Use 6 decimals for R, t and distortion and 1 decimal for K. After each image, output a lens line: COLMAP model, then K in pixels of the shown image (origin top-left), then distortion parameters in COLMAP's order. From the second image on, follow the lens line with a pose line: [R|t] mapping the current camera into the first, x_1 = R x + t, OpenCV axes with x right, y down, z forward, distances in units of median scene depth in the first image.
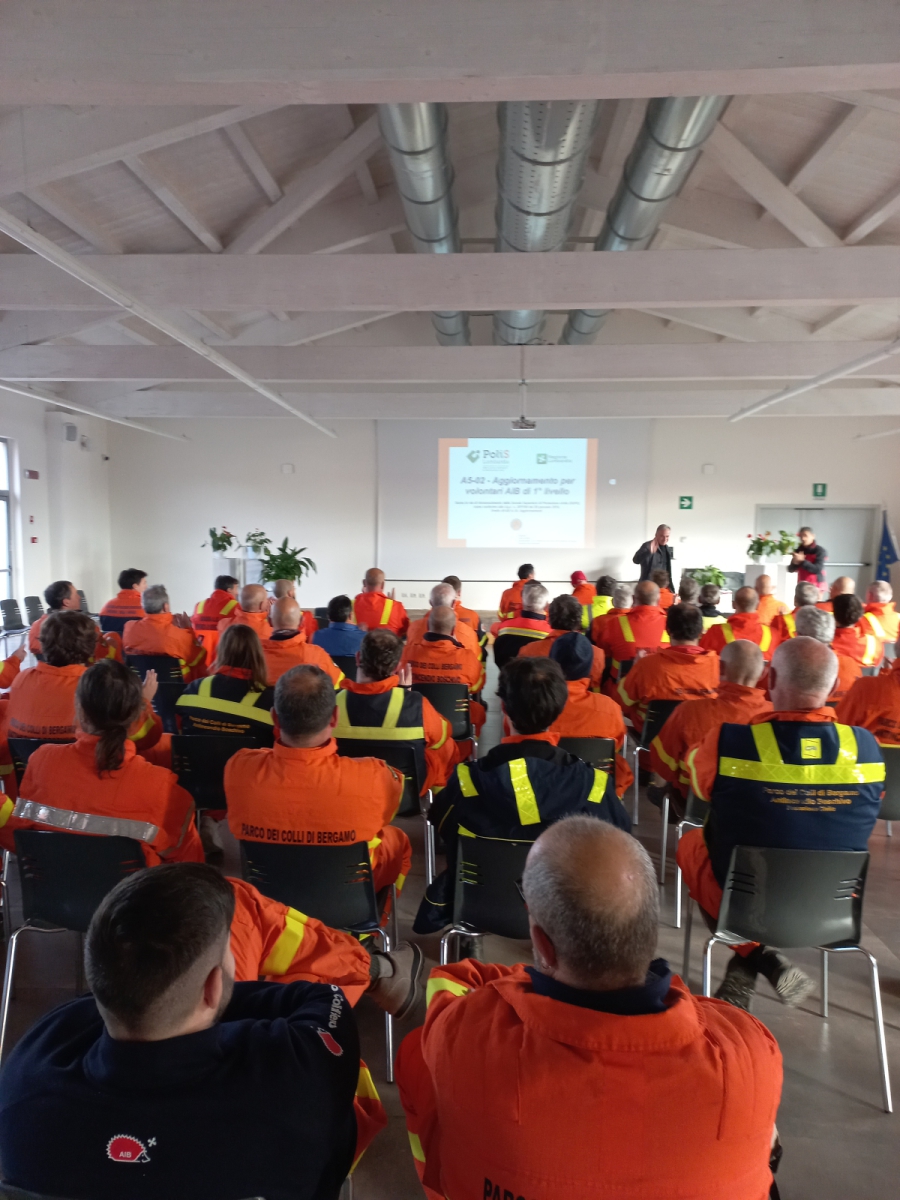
lens RADIAL K [[861.0, 0, 446.6], [0, 861.0, 580.0], [0, 0, 1]] dist [0.056669, 0.000712]
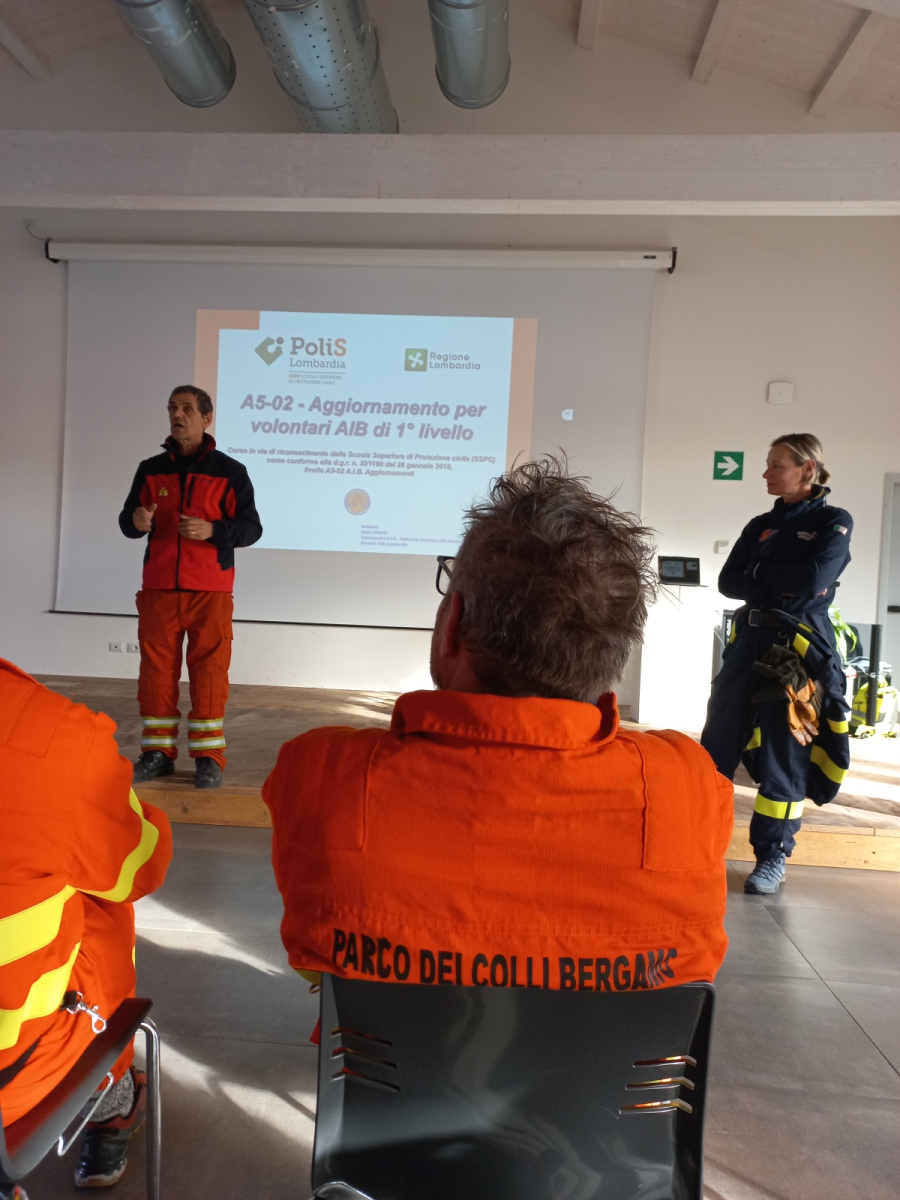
lens RADIAL K [[881.0, 0, 450.0], [0, 881.0, 600.0], [0, 0, 1]] dist [0.111886, -0.110113]
pose [[0.999220, 0.037101, -0.013538, 0.139436], [-0.037453, 0.998941, -0.026735, -0.000887], [0.012532, 0.027221, 0.999551, 0.530719]]
